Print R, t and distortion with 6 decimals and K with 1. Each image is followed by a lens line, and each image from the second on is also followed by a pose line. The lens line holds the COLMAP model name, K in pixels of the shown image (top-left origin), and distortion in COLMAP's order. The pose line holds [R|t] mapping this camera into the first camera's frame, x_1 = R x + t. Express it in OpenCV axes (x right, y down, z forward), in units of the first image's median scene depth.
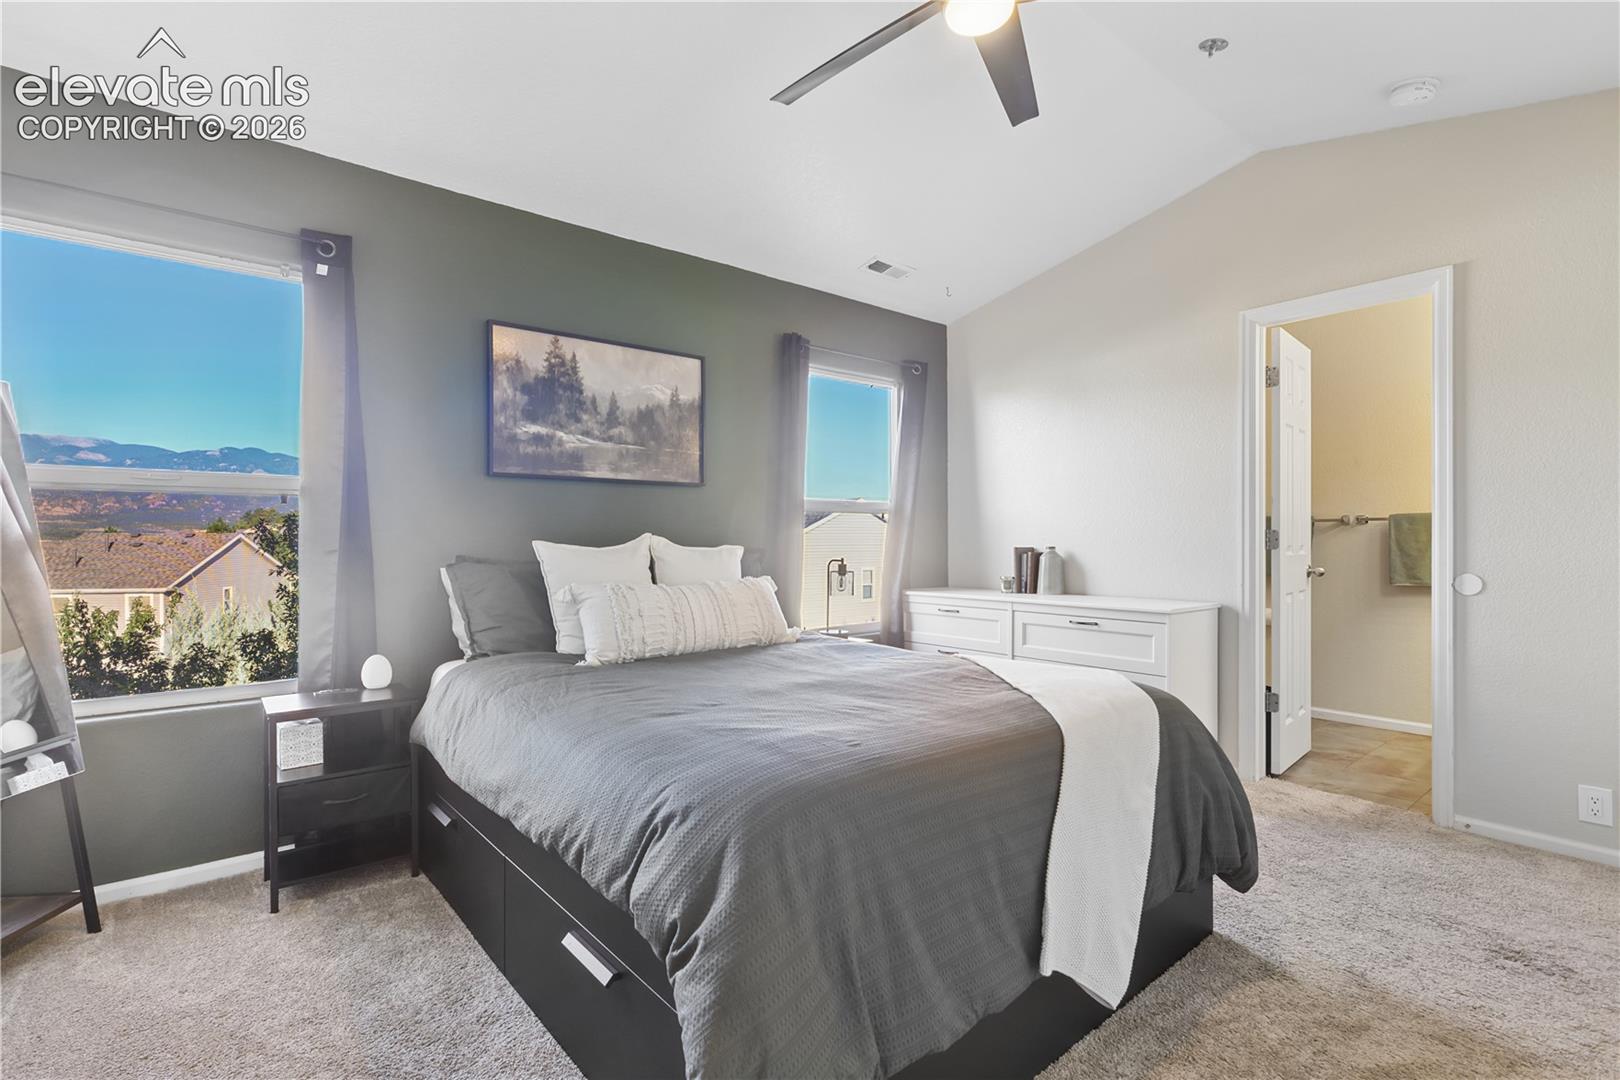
lens RADIAL K [[754.0, 0, 808.4], [0, 754.0, 542.5], [0, 0, 1]] dist [-0.000393, 0.000027]
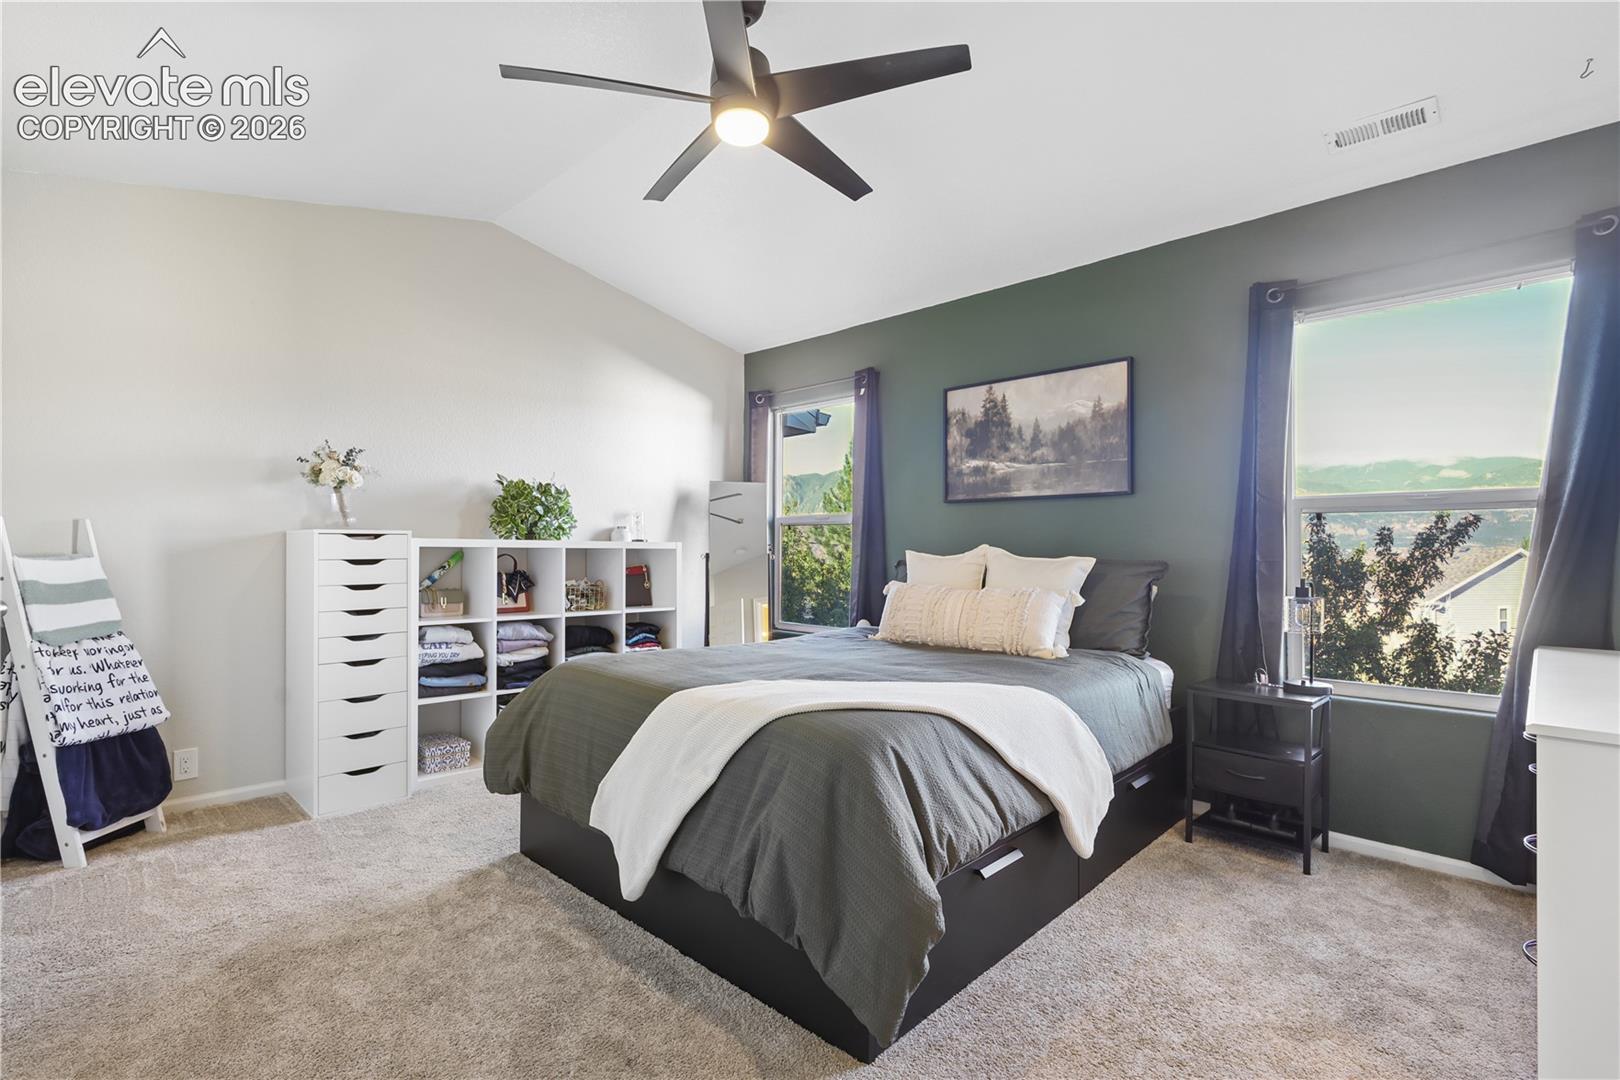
lens RADIAL K [[758.6, 0, 790.7], [0, 758.6, 548.5], [0, 0, 1]] dist [0.003774, 0.000744]
pose [[0.093152, -0.000879, -0.995652, 0.855188], [-0.010741, 0.999941, -0.001888, -0.000671], [0.995594, 0.010871, 0.093137, 0.553784]]
